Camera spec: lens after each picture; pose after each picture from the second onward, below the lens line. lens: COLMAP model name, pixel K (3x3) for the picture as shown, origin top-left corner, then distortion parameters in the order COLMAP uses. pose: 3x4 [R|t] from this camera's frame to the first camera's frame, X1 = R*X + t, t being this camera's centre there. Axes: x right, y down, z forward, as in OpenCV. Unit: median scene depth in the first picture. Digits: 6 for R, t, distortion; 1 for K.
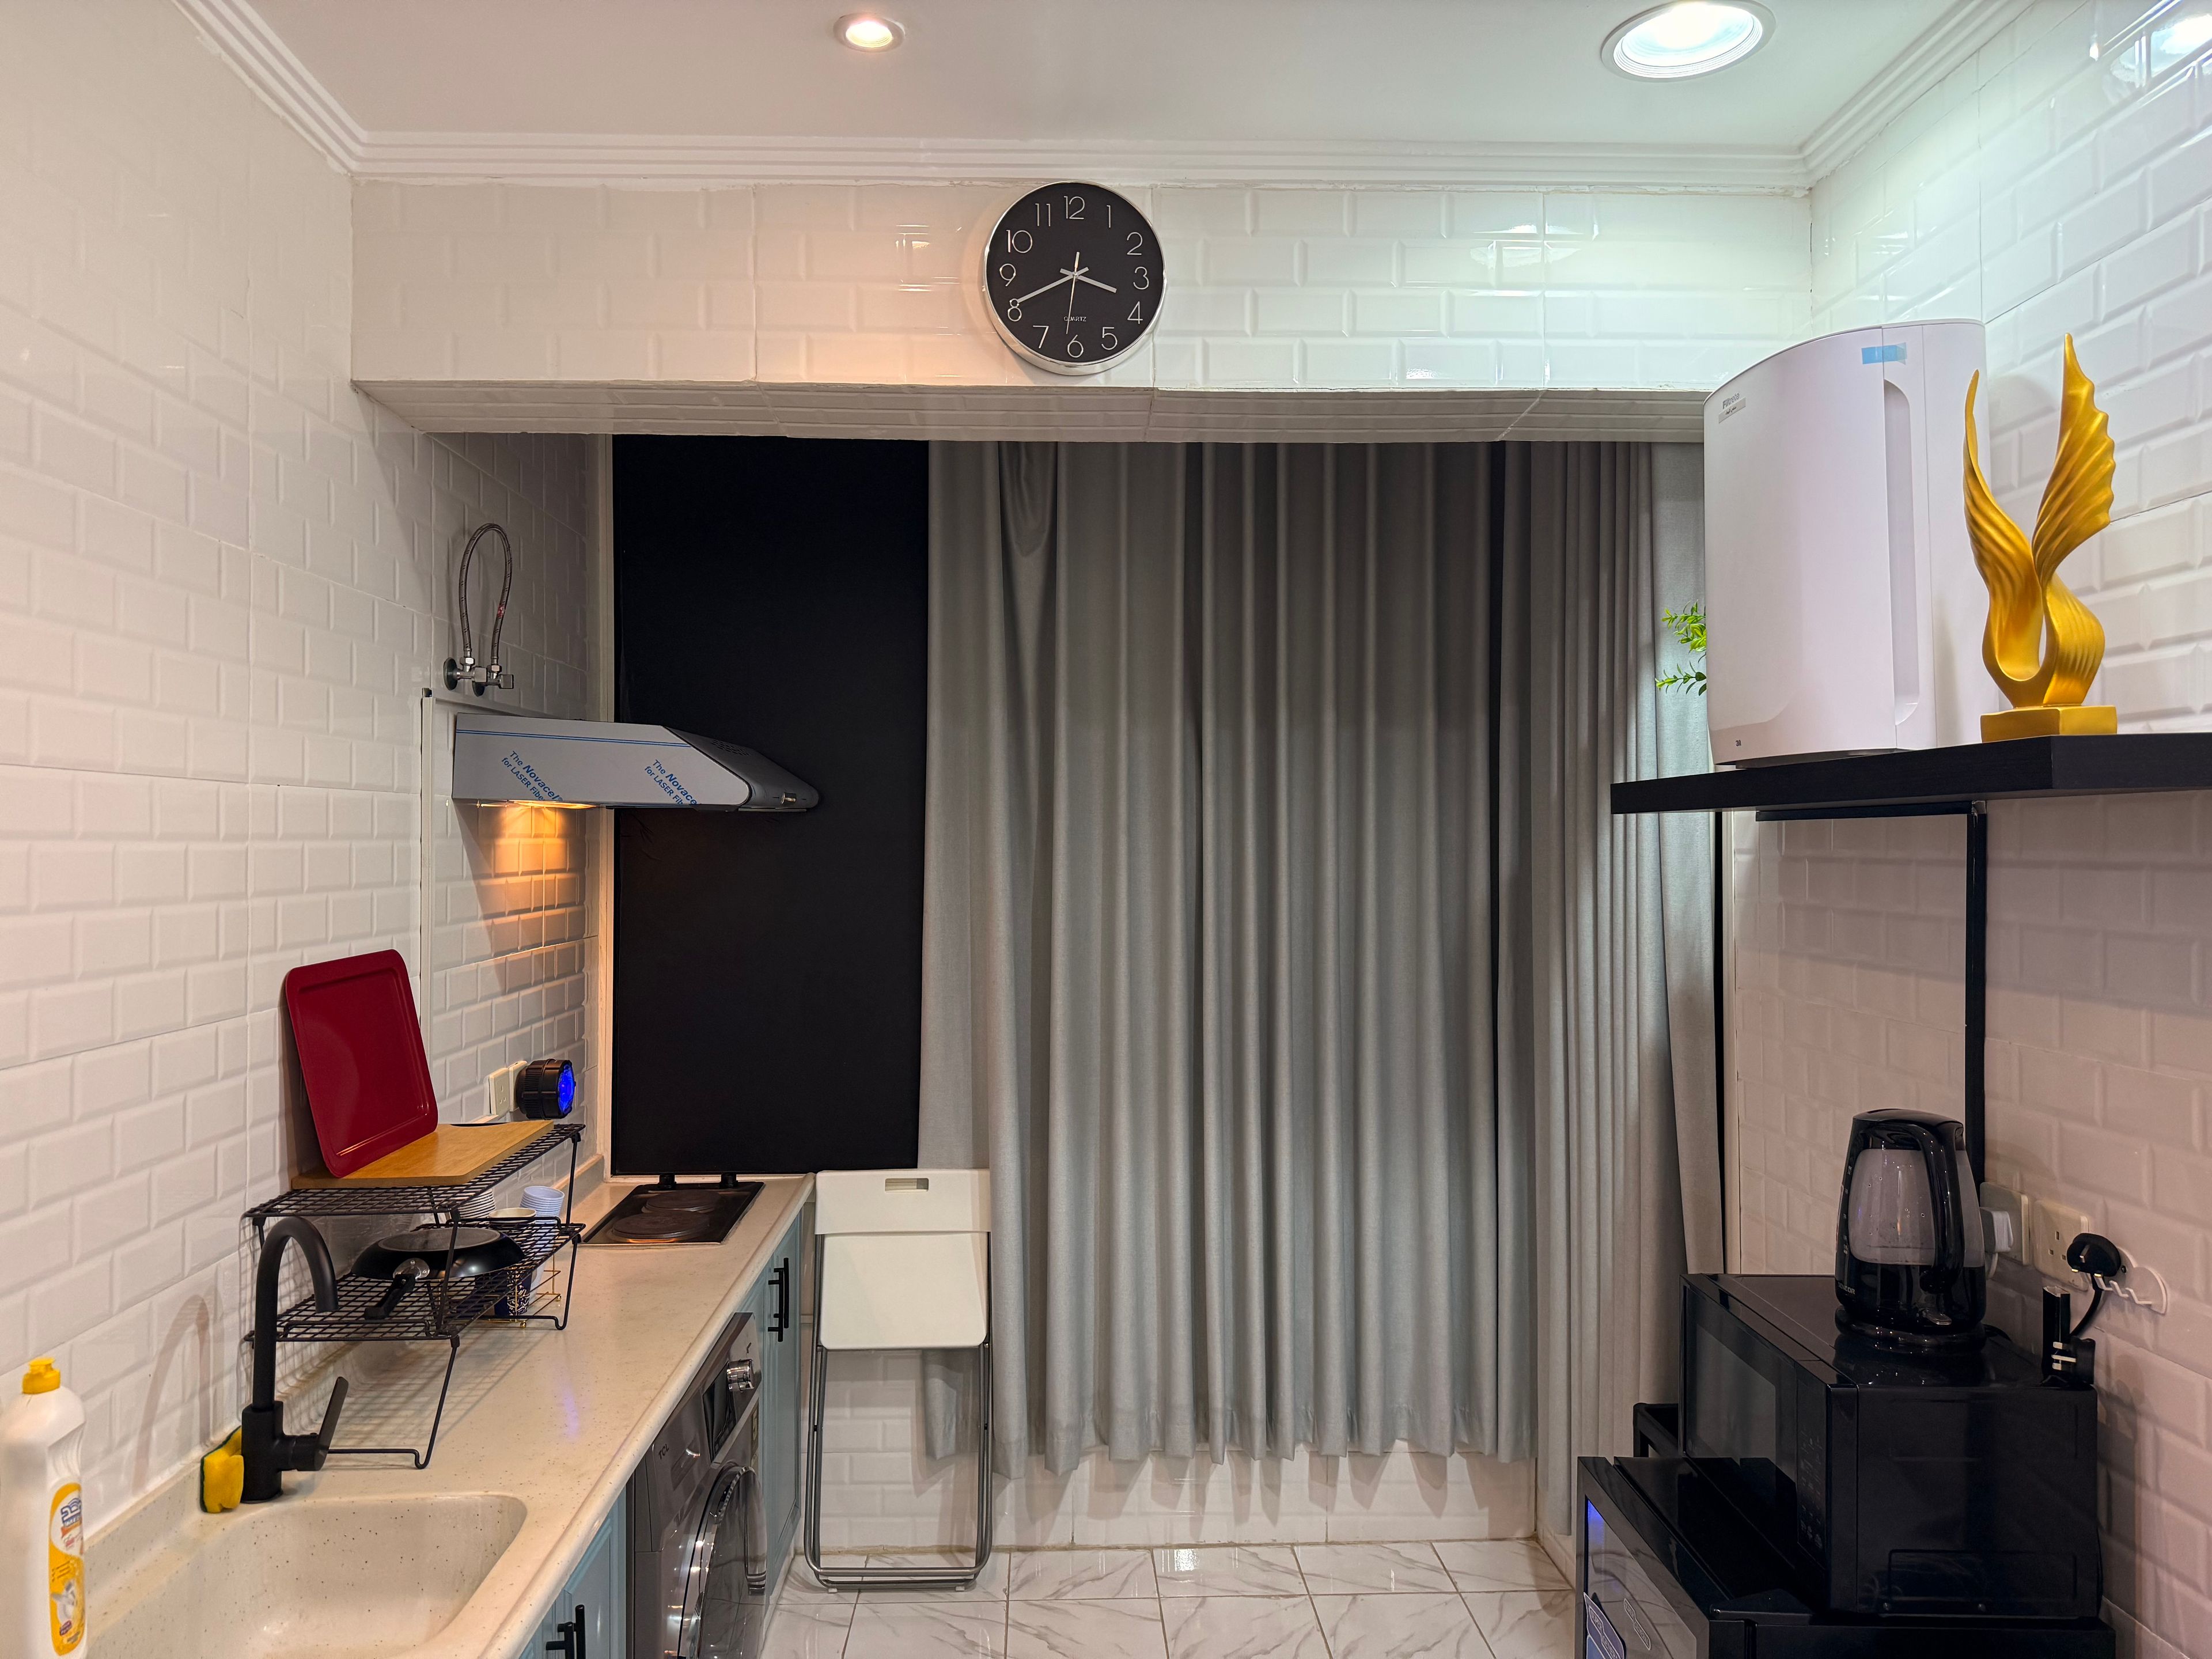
lens RADIAL K [[1557.4, 0, 1106.0], [0, 1557.4, 829.5], [0, 0, 1]] dist [0.005564, 0.002389]
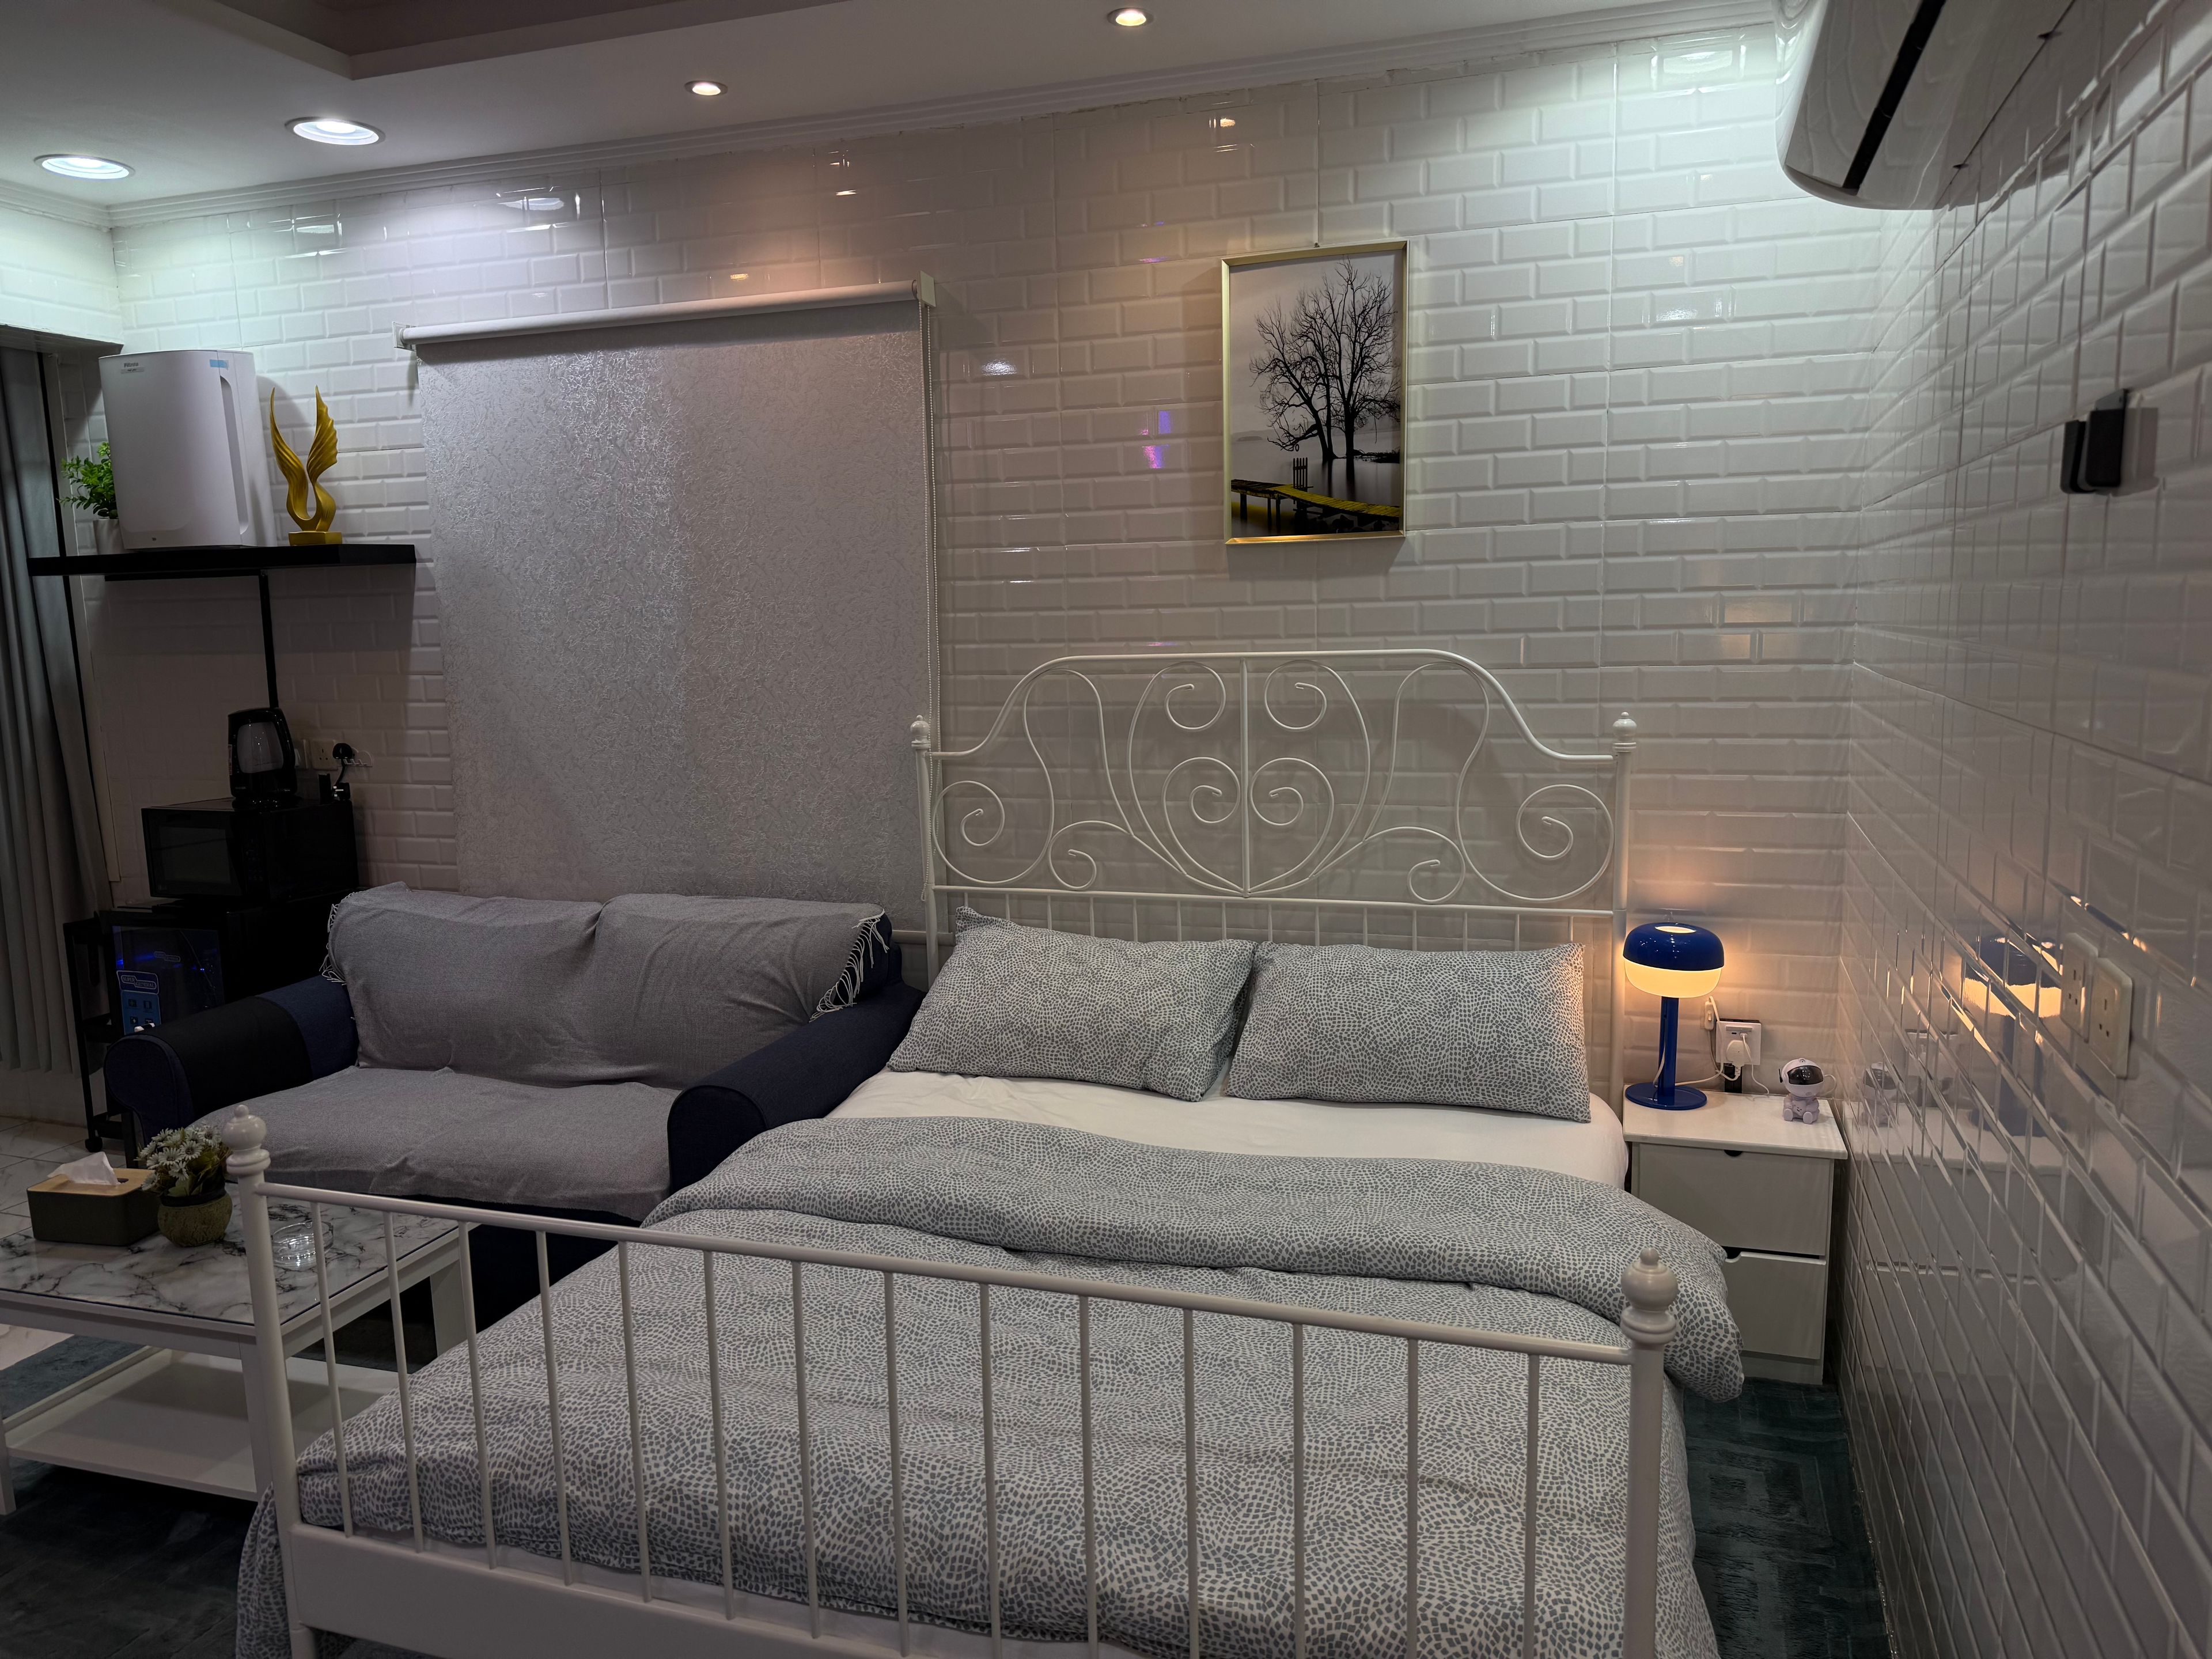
lens RADIAL K [[1551.7, 0, 1106.0], [0, 1551.7, 829.5], [0, 0, 1]] dist [0.116144, -0.137972]
pose [[0.370675, -0.138462, 0.918383, -1.231553], [0.017058, 0.989673, 0.142326, 0.051602], [-0.928606, -0.037091, 0.369209, -1.056259]]
